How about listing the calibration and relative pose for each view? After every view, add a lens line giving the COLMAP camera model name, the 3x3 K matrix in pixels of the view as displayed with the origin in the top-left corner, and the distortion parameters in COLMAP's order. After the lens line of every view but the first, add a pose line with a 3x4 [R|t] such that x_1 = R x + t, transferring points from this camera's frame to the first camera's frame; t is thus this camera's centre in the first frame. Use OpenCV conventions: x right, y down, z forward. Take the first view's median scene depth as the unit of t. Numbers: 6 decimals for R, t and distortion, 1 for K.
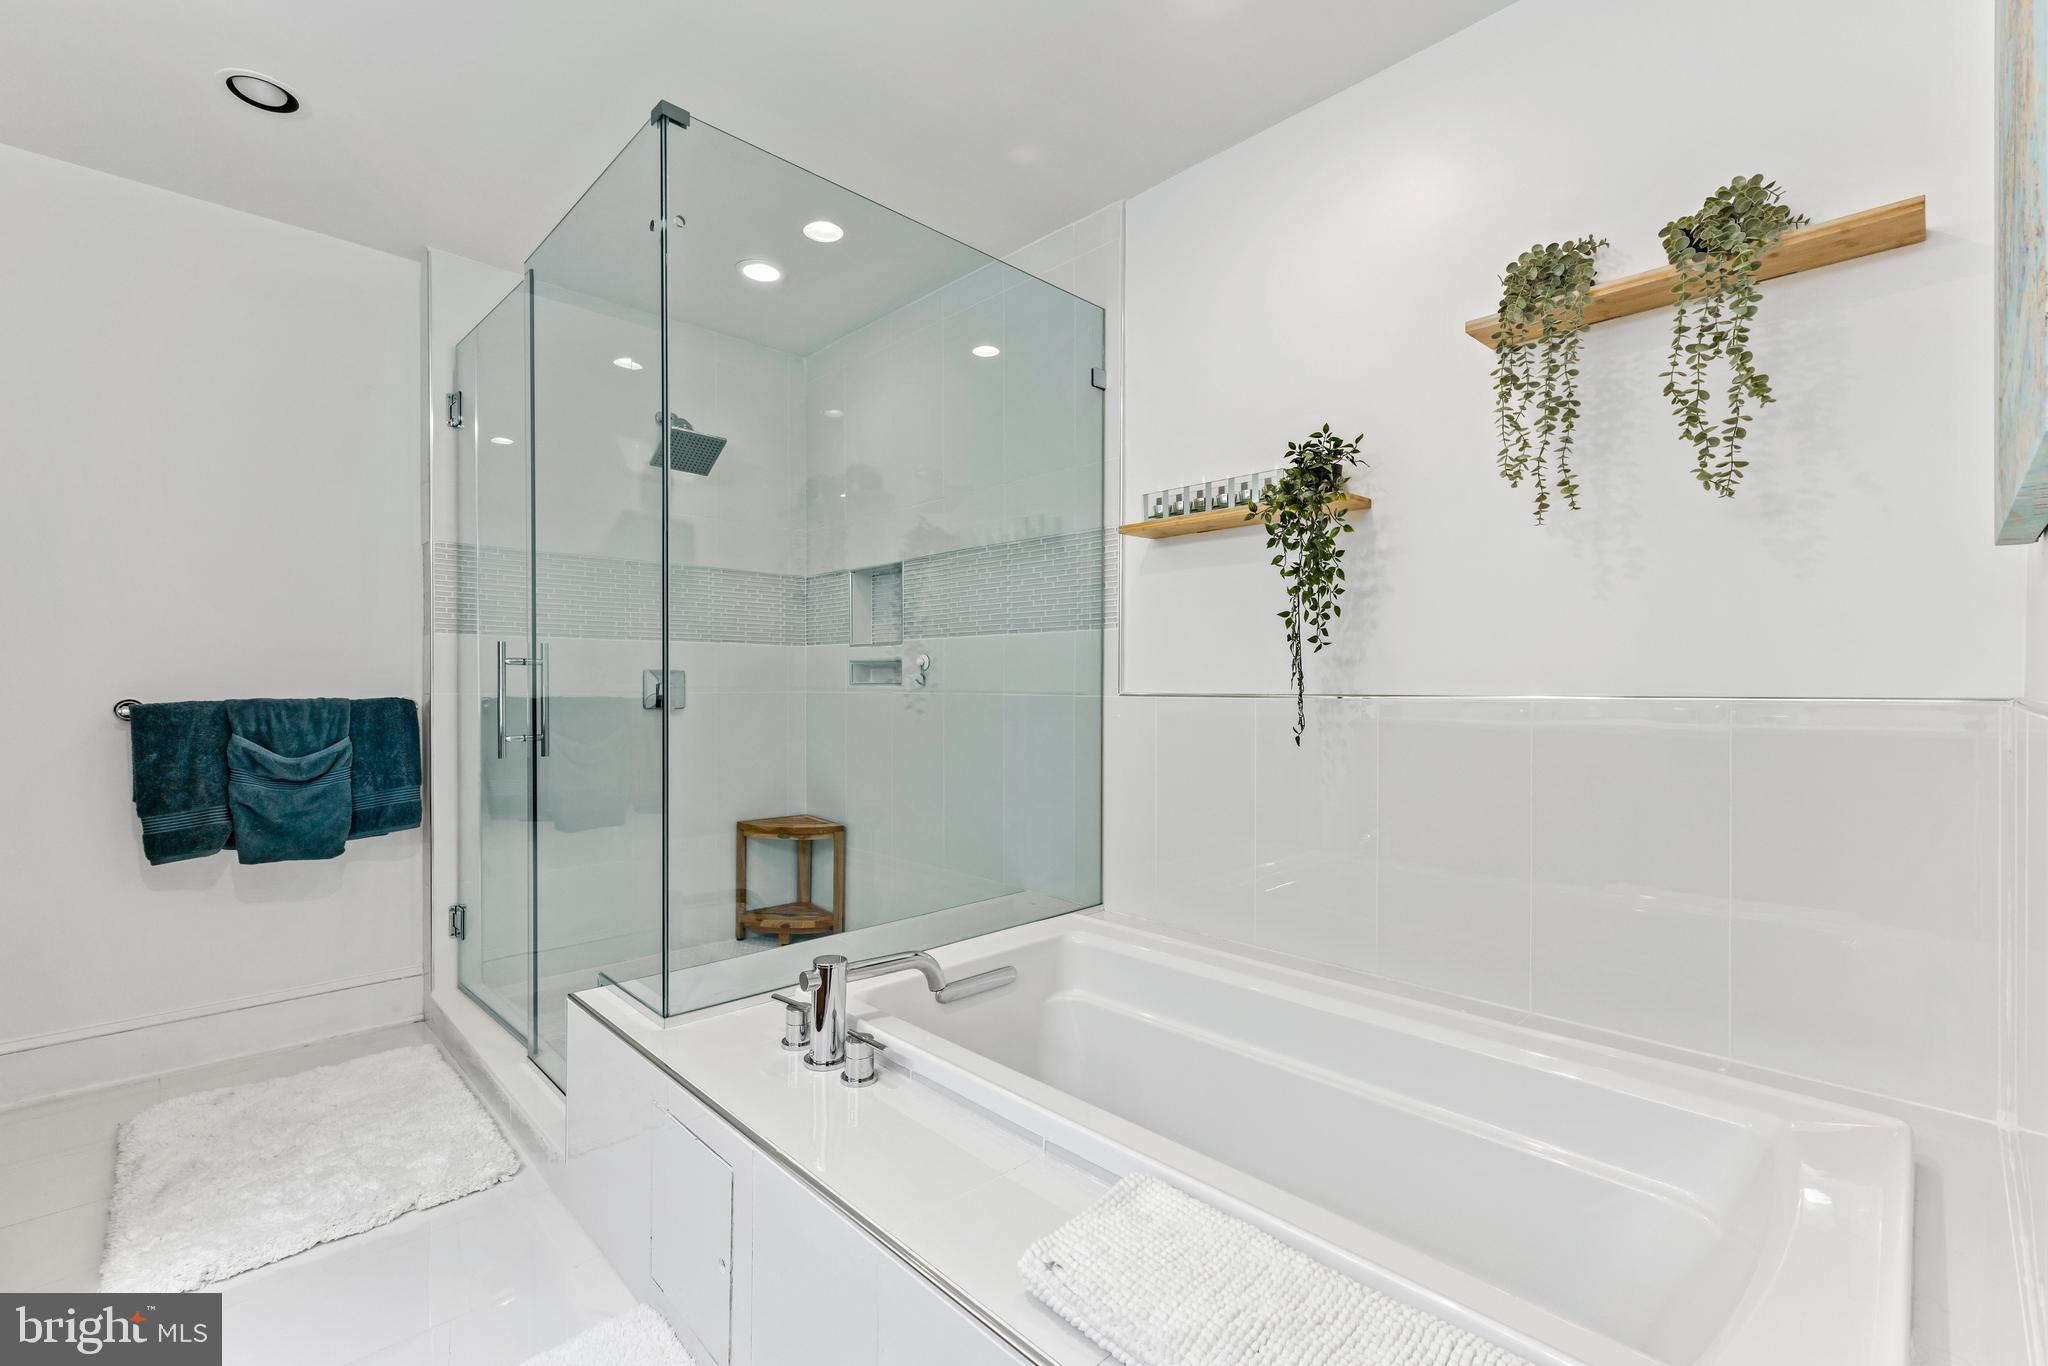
lens RADIAL K [[881.9, 0, 1033.4], [0, 881.9, 689.0], [0, 0, 1]] dist [0.005388, 0.000290]
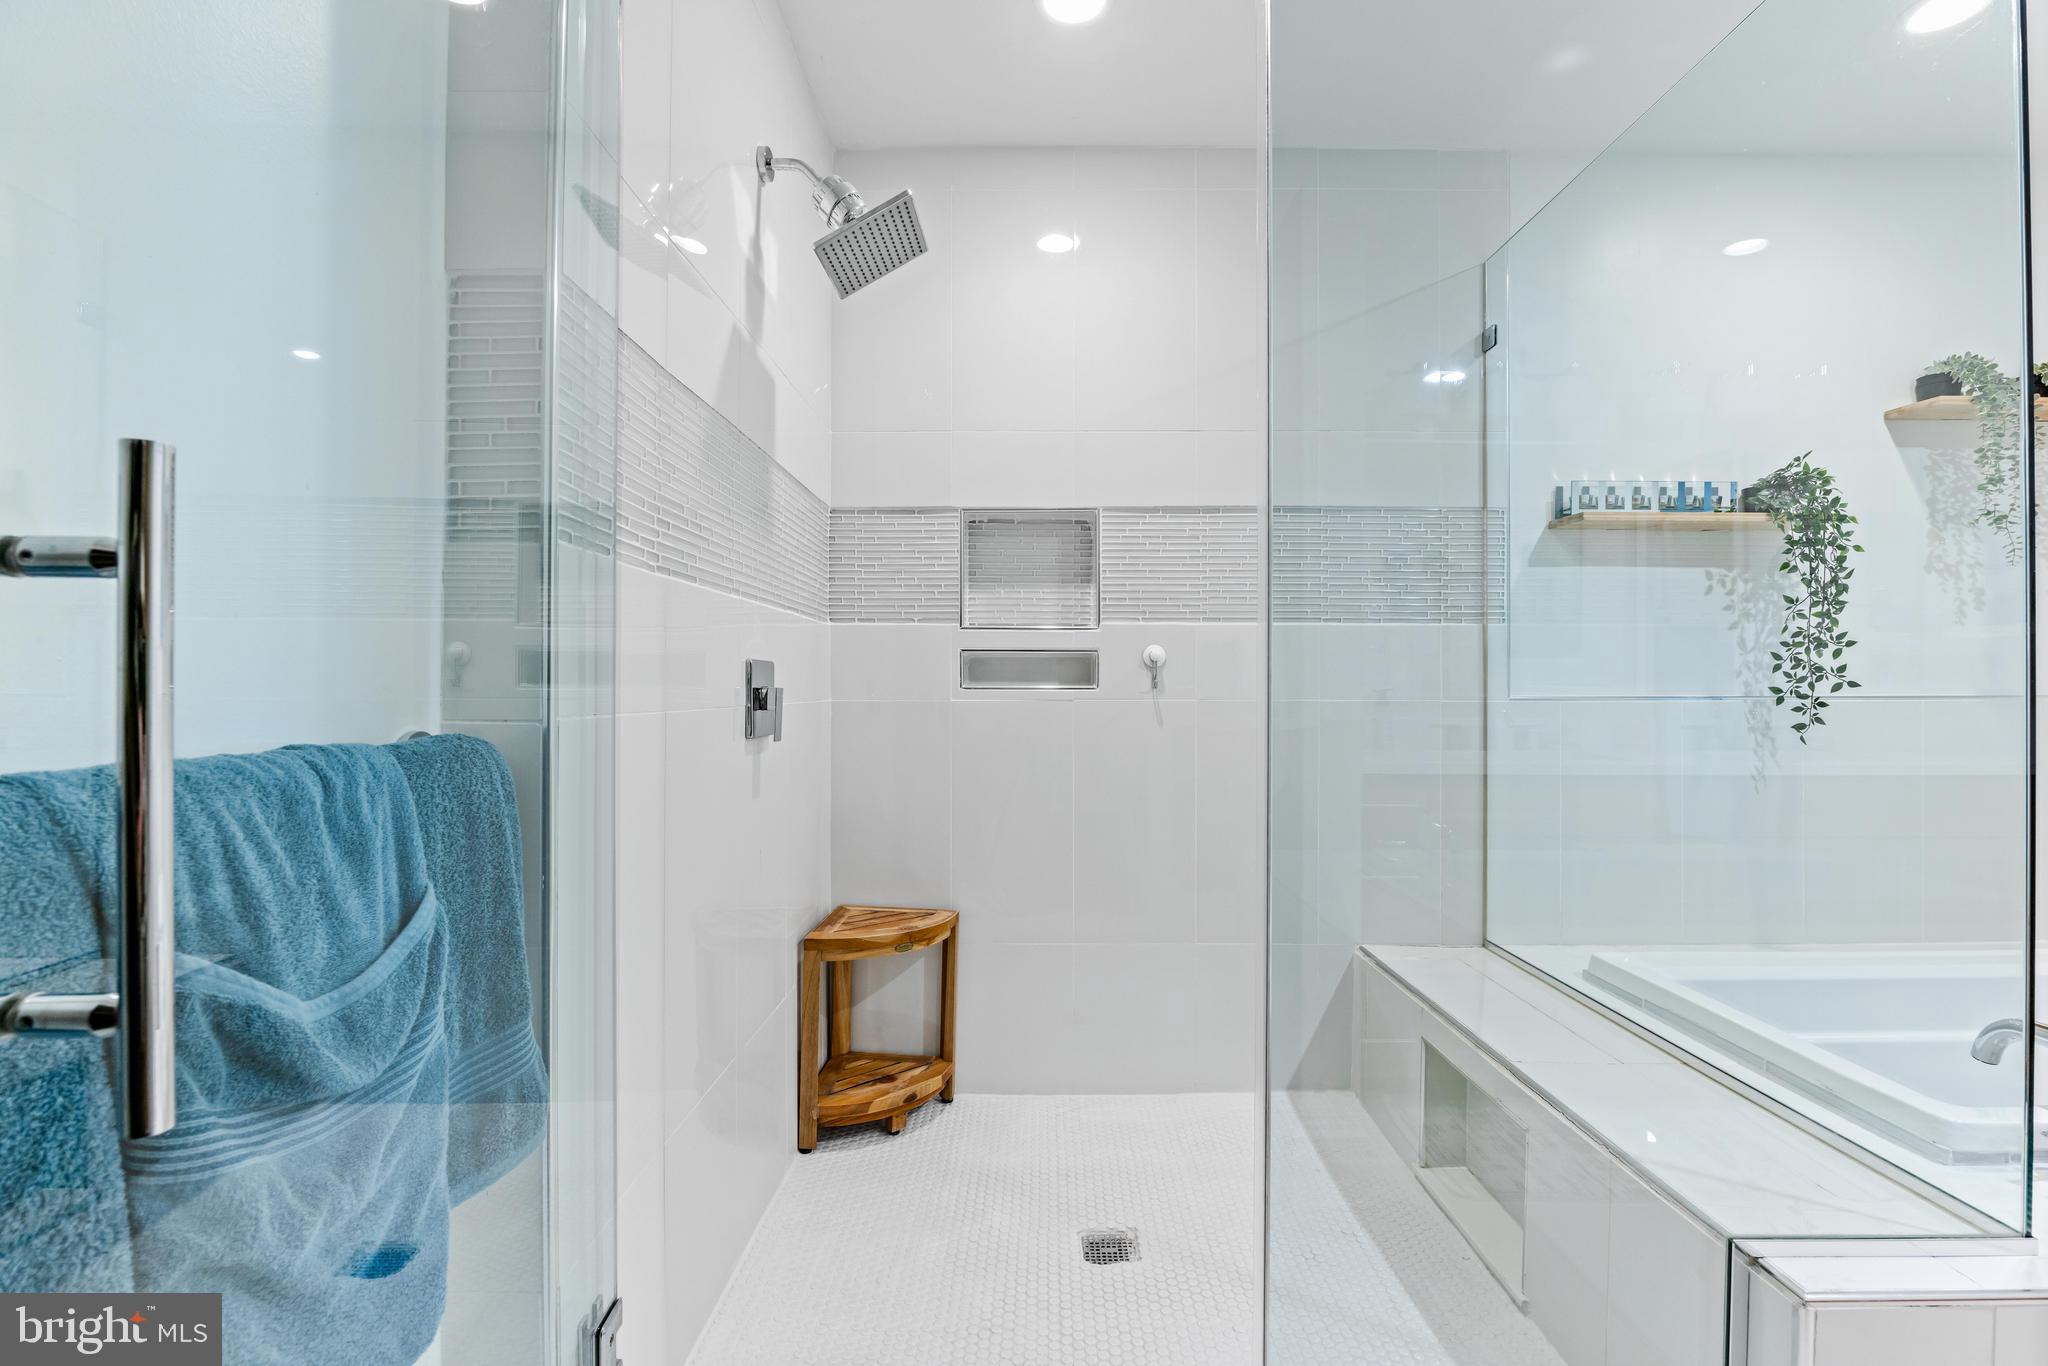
lens RADIAL K [[927.5, 0, 1030.1], [0, 927.5, 687.3], [0, 0, 1]] dist [-0.013800, 0.001034]
pose [[0.694306, -0.006409, 0.719651, -0.925638], [0.006183, 0.999977, 0.002941, -0.010435], [-0.719653, 0.002408, 0.694330, 0.708386]]
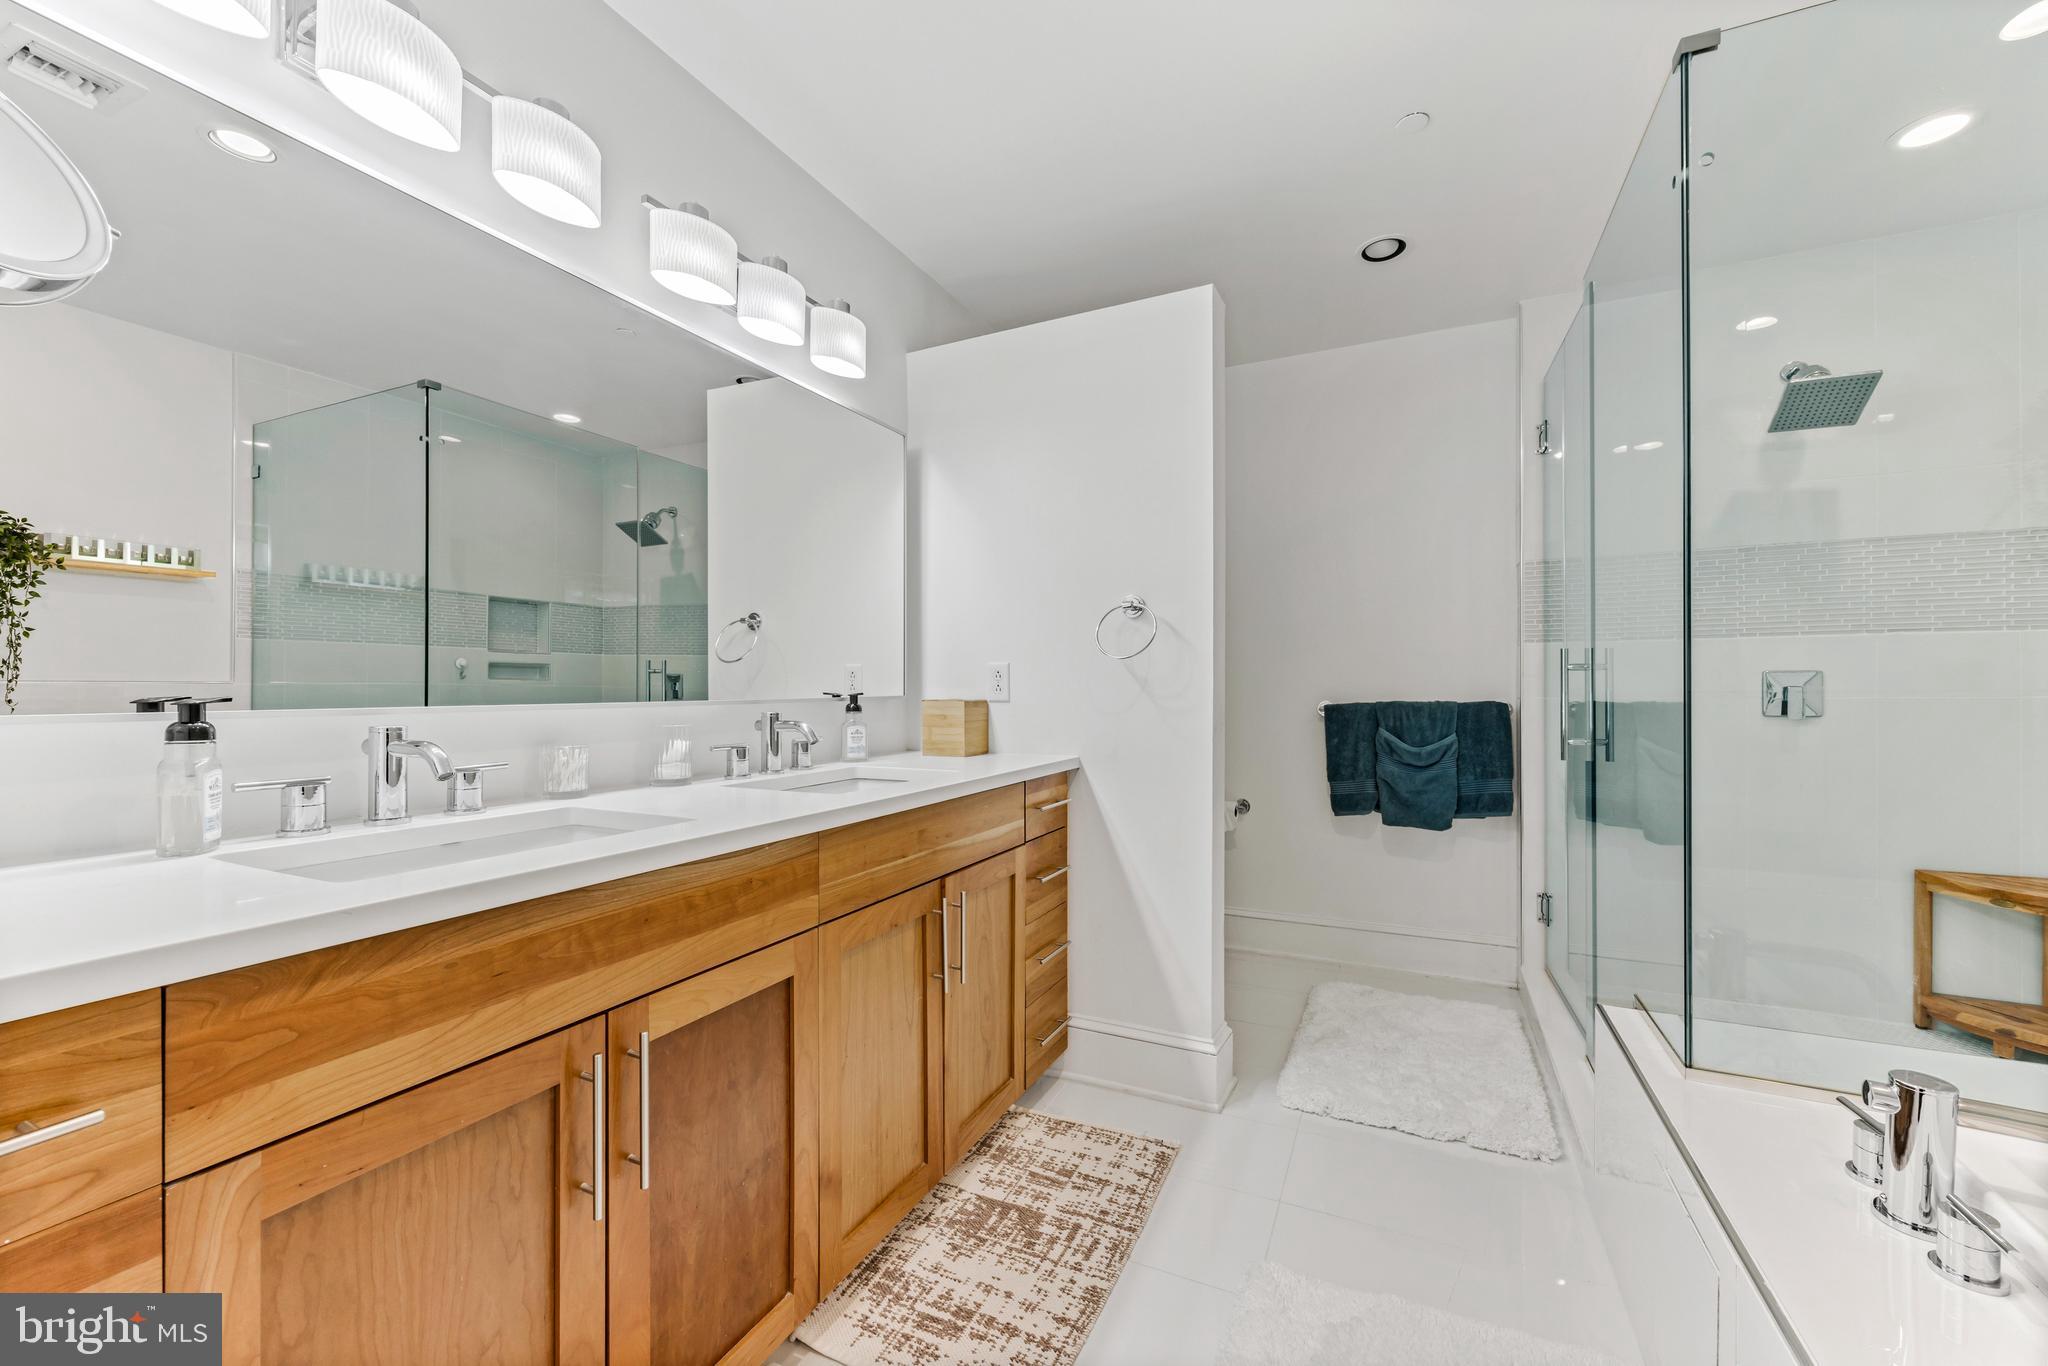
lens RADIAL K [[822.4, 0, 1029.7], [0, 822.4, 682.3], [0, 0, 1]] dist [-0.002239, -0.000066]
pose [[0.334640, -0.013762, -0.942246, 0.103144], [0.002632, 0.999903, -0.013670, -0.002194], [0.942342, 0.002095, 0.334644, 0.076750]]
